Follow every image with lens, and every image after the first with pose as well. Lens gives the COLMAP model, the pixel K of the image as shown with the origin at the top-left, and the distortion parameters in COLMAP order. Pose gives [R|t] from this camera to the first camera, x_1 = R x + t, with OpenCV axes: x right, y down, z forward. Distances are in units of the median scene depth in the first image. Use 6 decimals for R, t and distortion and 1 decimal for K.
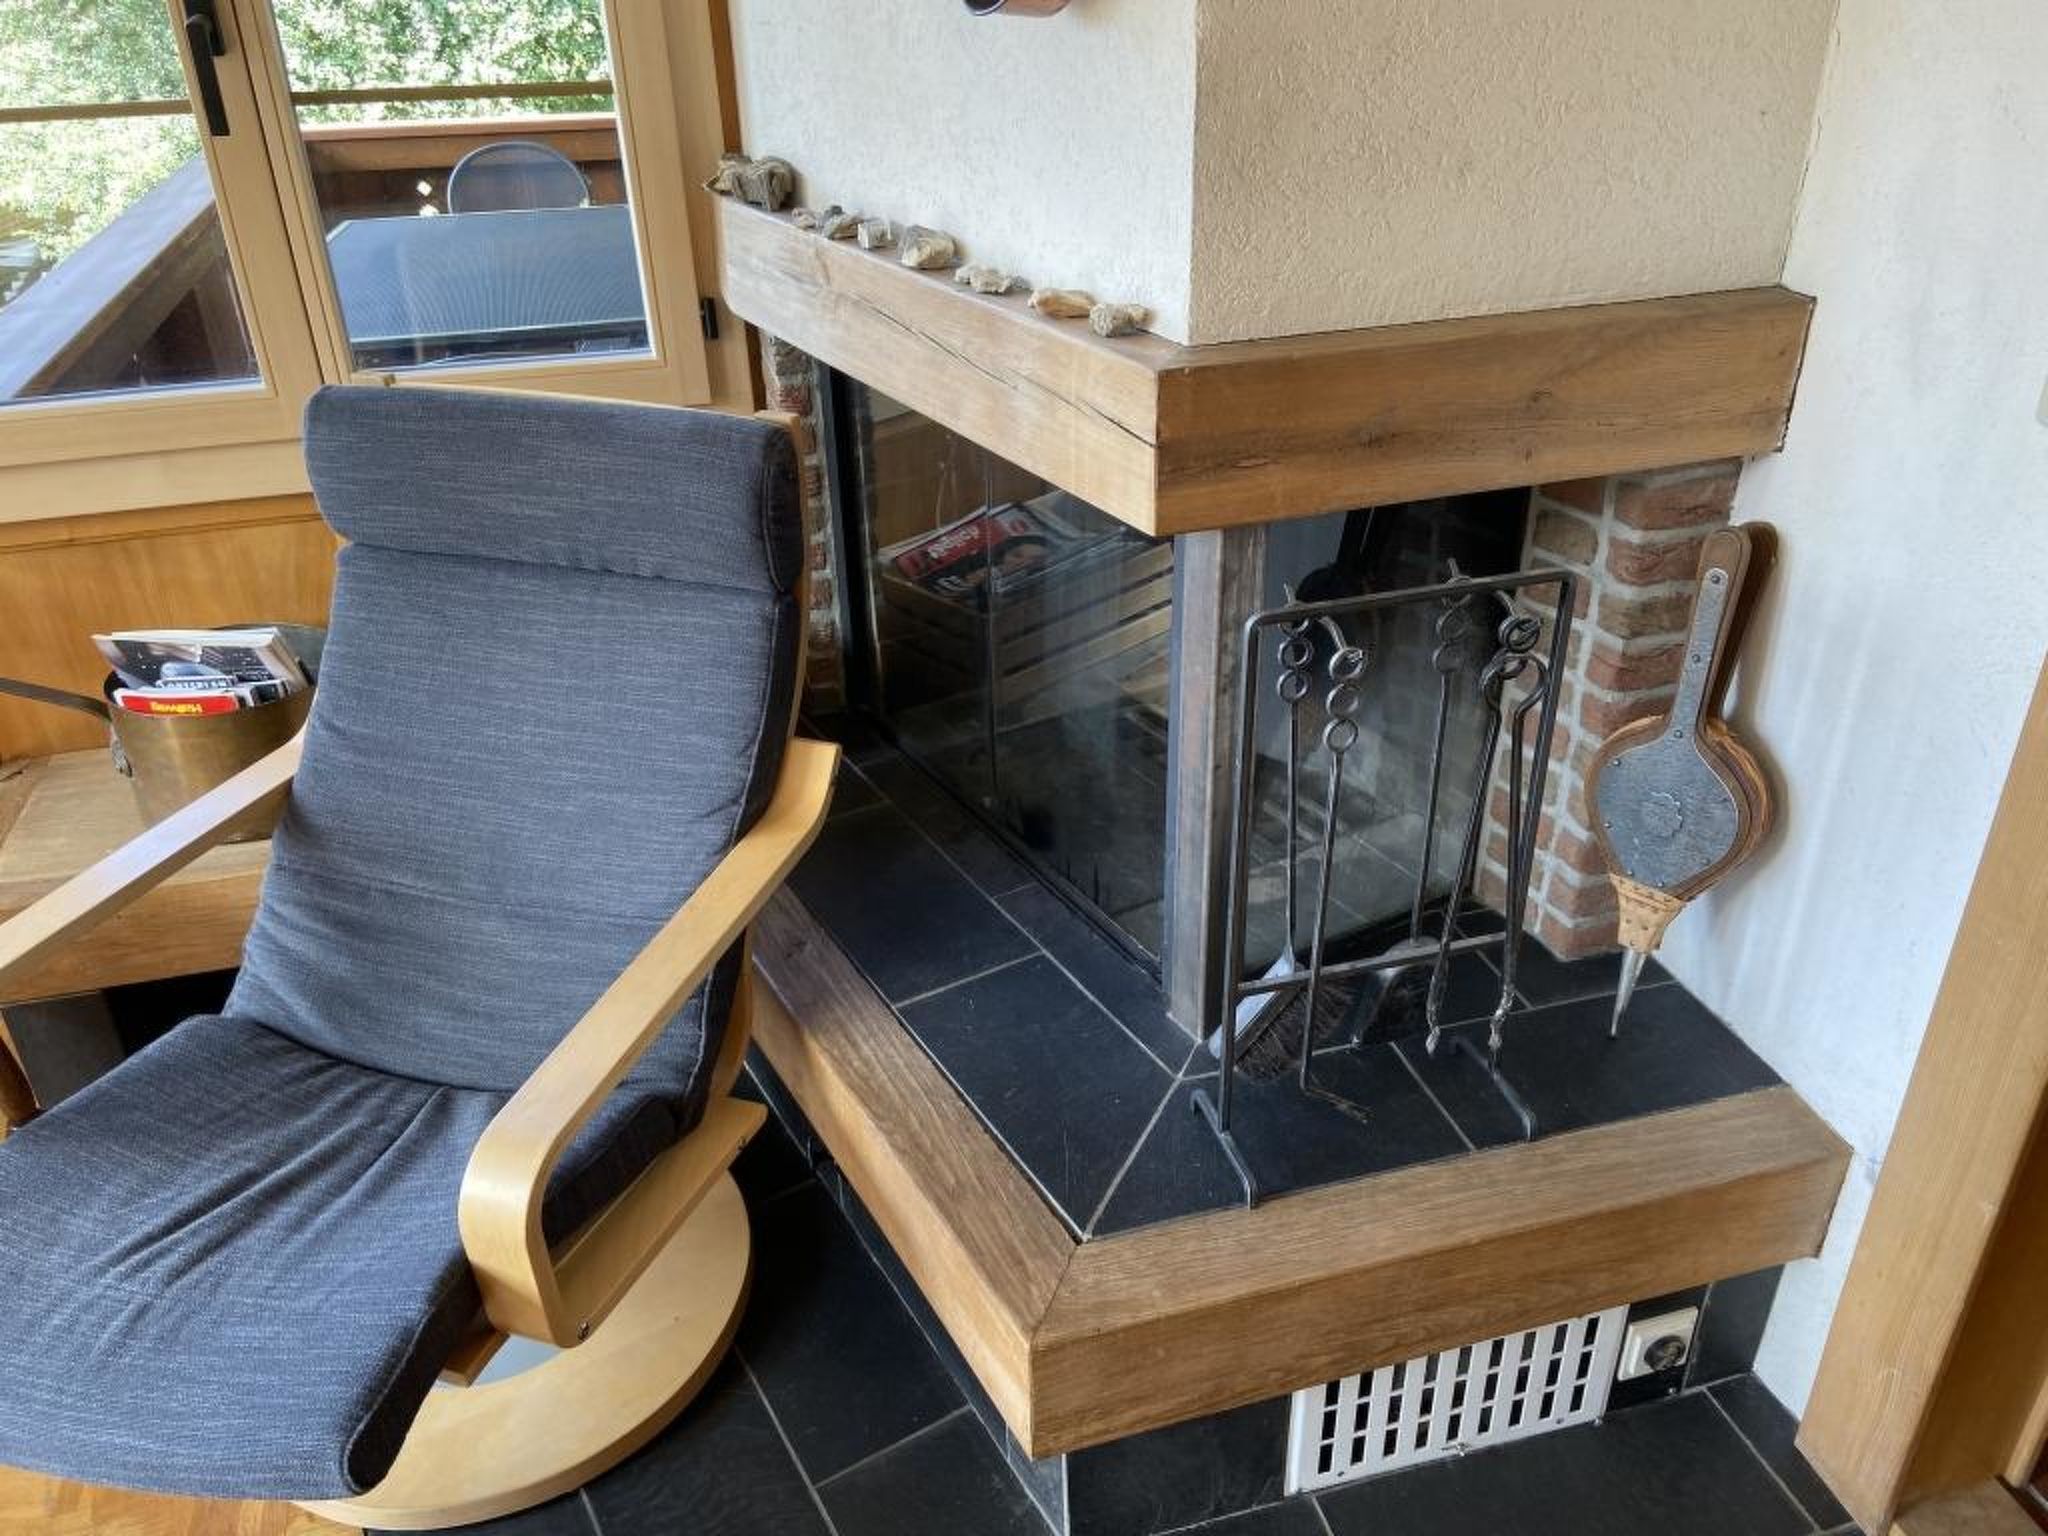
lens RADIAL K [[1573.0, 0, 1024.0], [0, 1573.0, 768.0], [0, 0, 1]] dist [-0.000056, -0.000243]
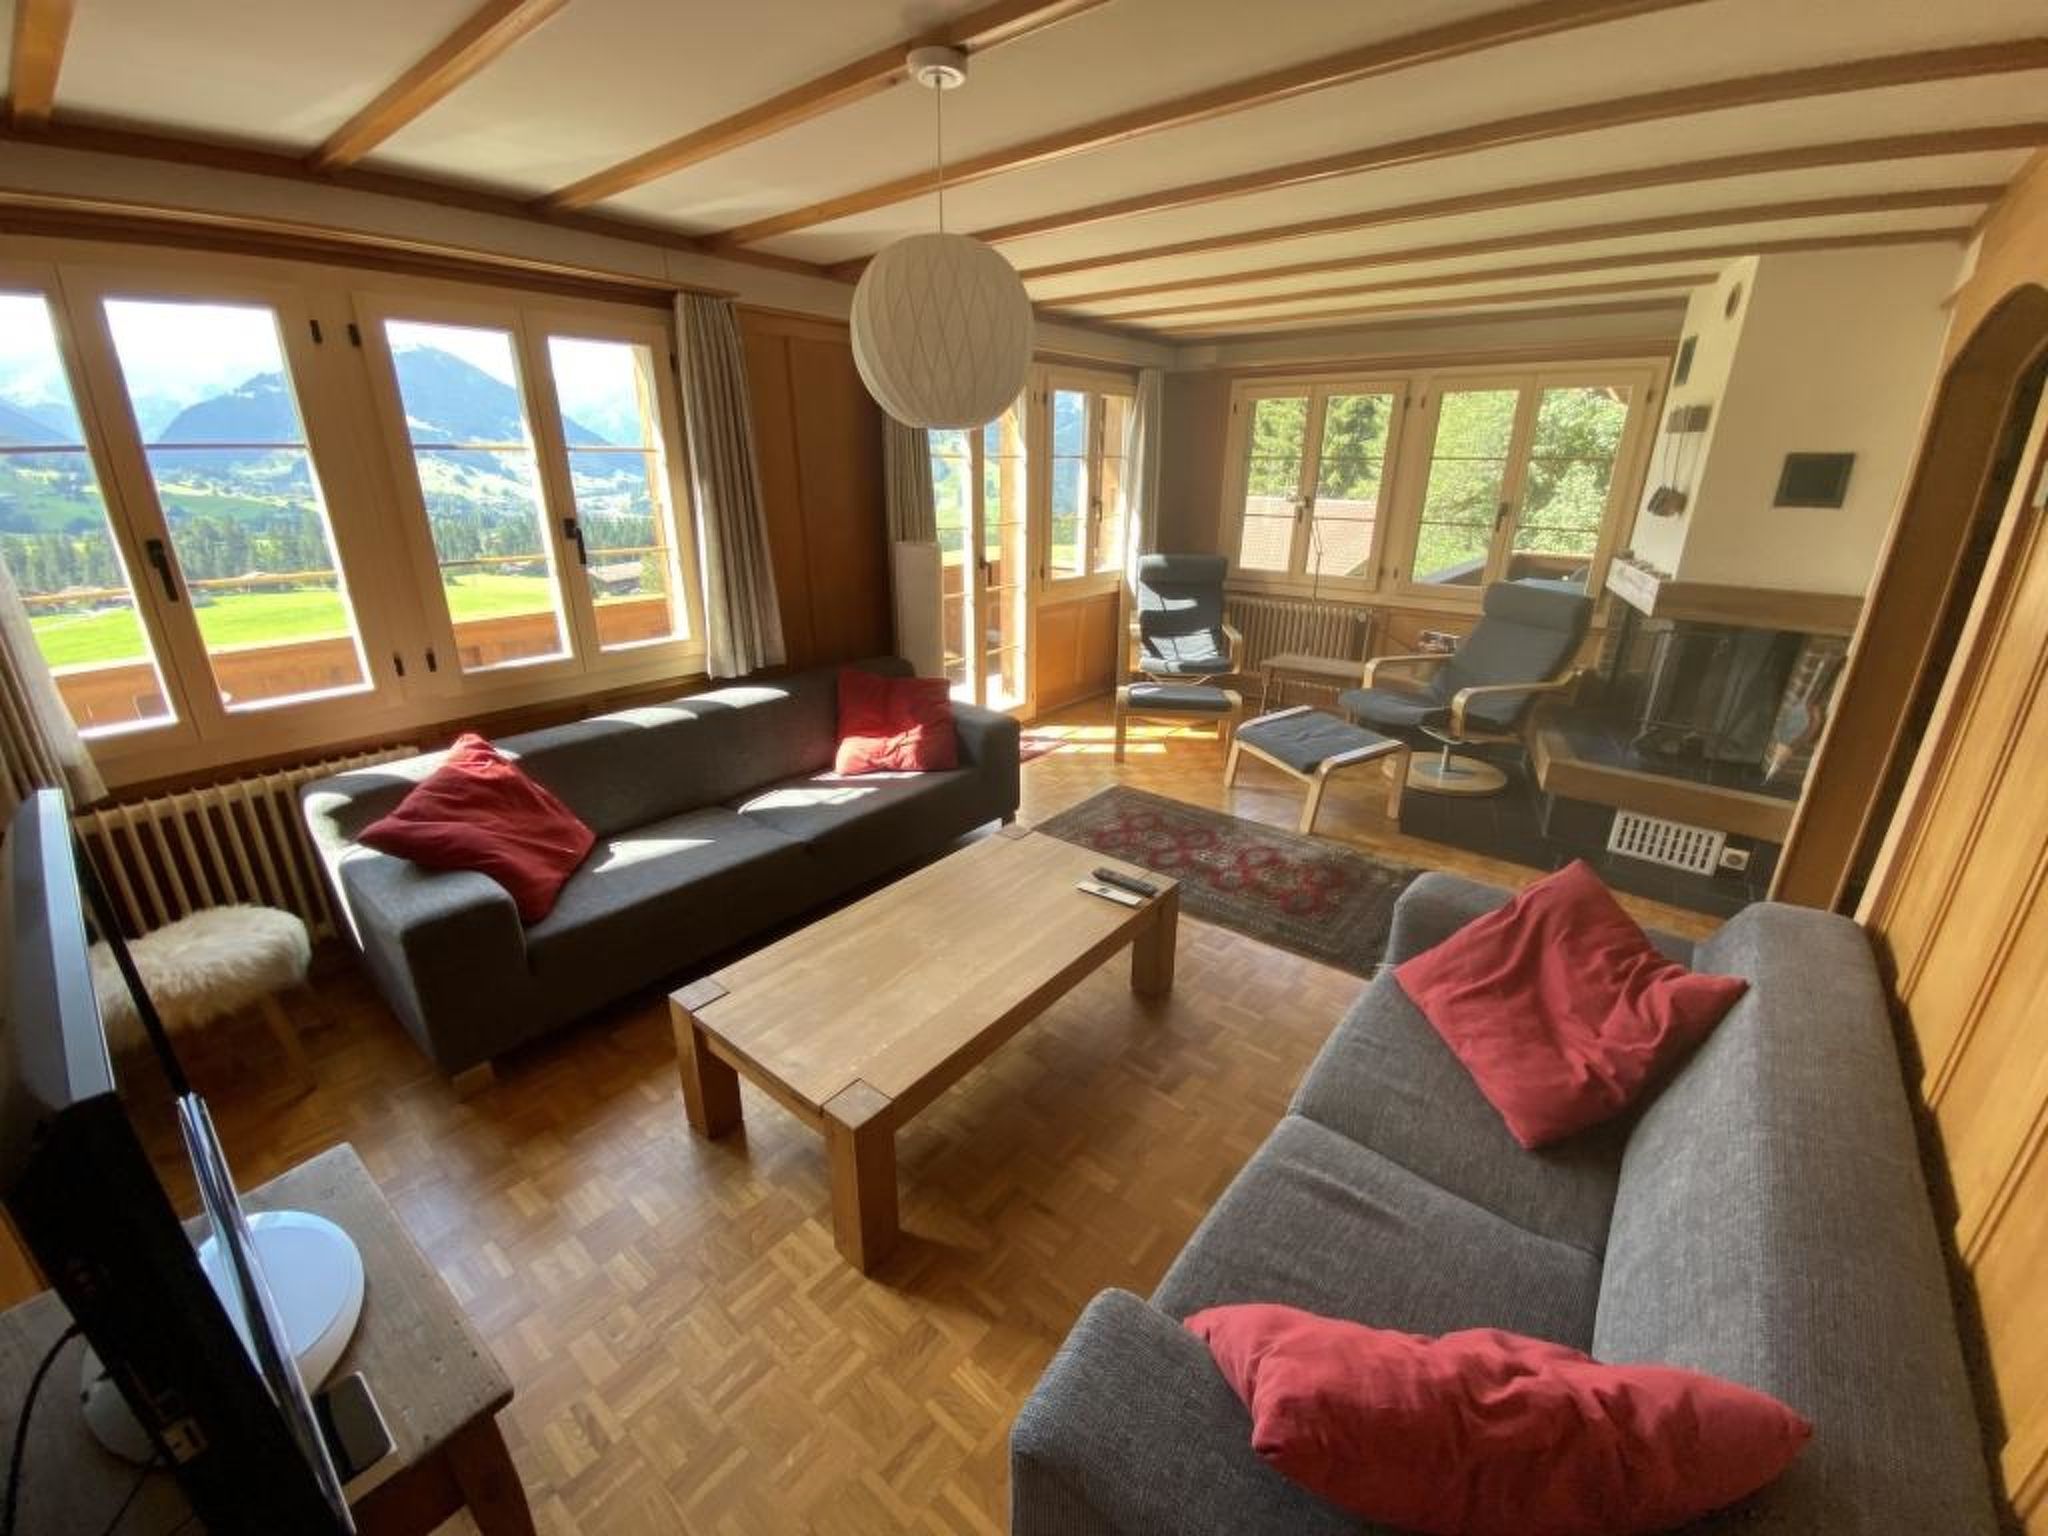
lens RADIAL K [[835.9, 0, 1024.0], [0, 835.9, 768.0], [0, 0, 1]] dist [-0.014759, -0.004654]
pose [[0.566005, 0.300276, -0.767771, 0.873610], [-0.413840, 0.908953, 0.050407, 0.759409], [0.713004, 0.289204, 0.638738, -1.489707]]
